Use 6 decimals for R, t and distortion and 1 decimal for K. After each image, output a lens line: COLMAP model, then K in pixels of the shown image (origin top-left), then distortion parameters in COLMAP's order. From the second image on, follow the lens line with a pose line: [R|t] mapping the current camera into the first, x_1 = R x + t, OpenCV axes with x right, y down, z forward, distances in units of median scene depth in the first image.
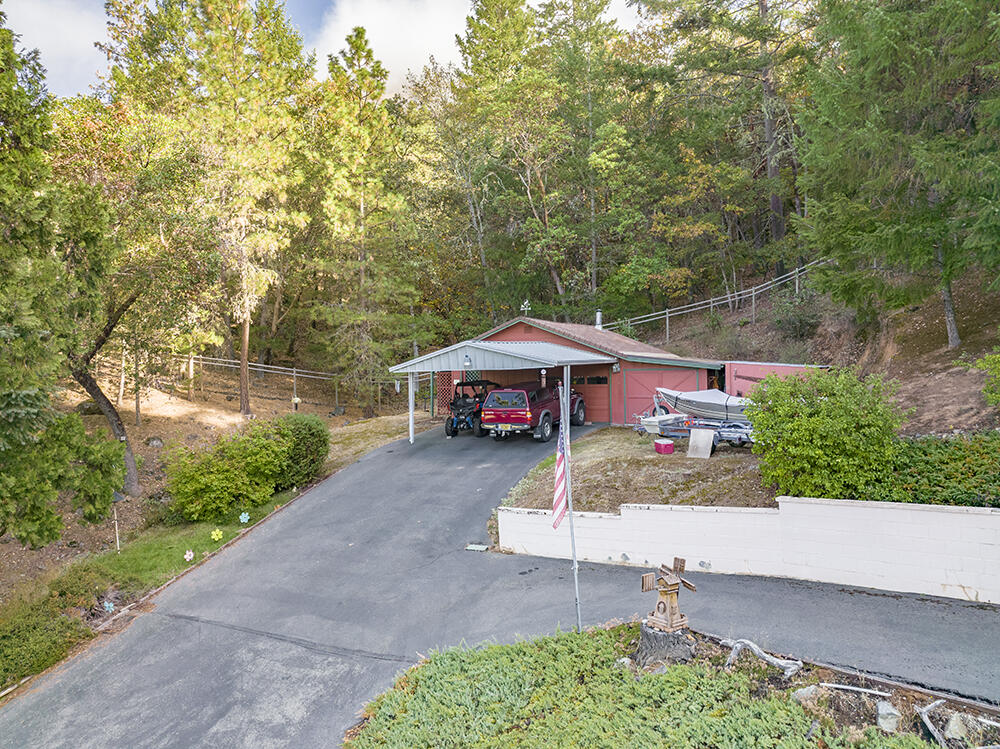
lens RADIAL K [[708.5, 0, 496.5], [0, 708.5, 376.2], [0, 0, 1]] dist [-0.049554, 0.025334]
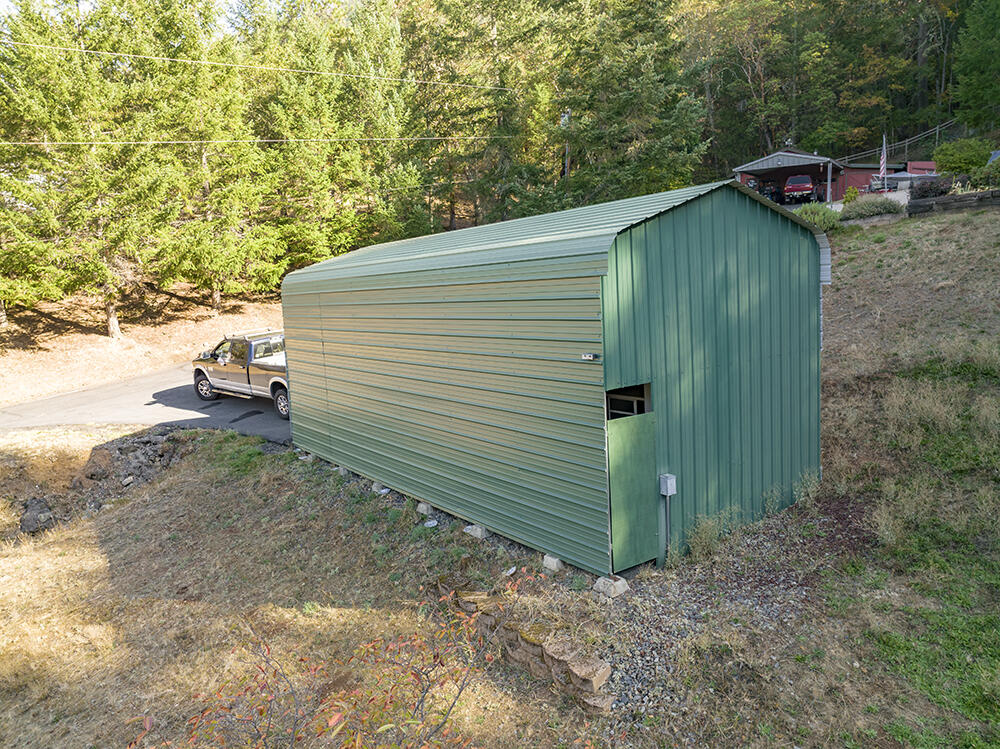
lens RADIAL K [[708.5, 0, 492.8], [0, 708.5, 372.3], [0, 0, 1]] dist [-0.049554, 0.025334]
pose [[0.993156, 0.010994, -0.116275, -0.375322], [0.003571, 0.992236, 0.124319, 0.198115], [0.116739, -0.123883, 0.985406, -0.714130]]
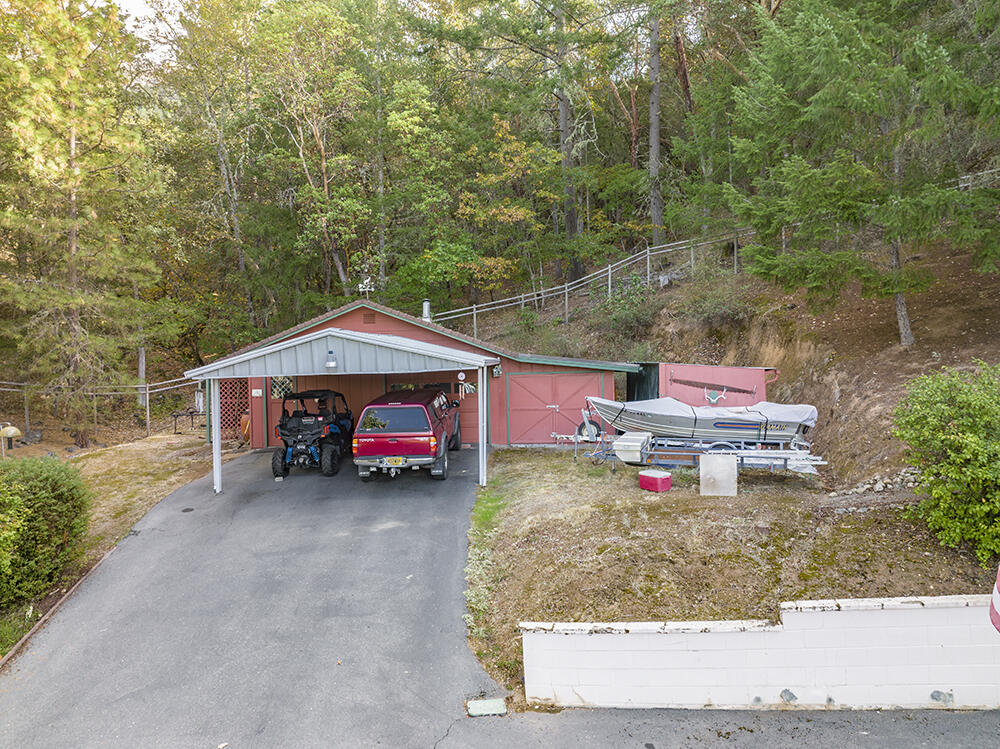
lens RADIAL K [[708.5, 0, 497.8], [0, 708.5, 373.1], [0, 0, 1]] dist [-0.049554, 0.025334]
pose [[0.909875, -0.004162, 0.414862, -0.100139], [0.010184, 0.999872, -0.012305, -0.000119], [-0.414758, 0.015421, 0.909801, 0.218003]]
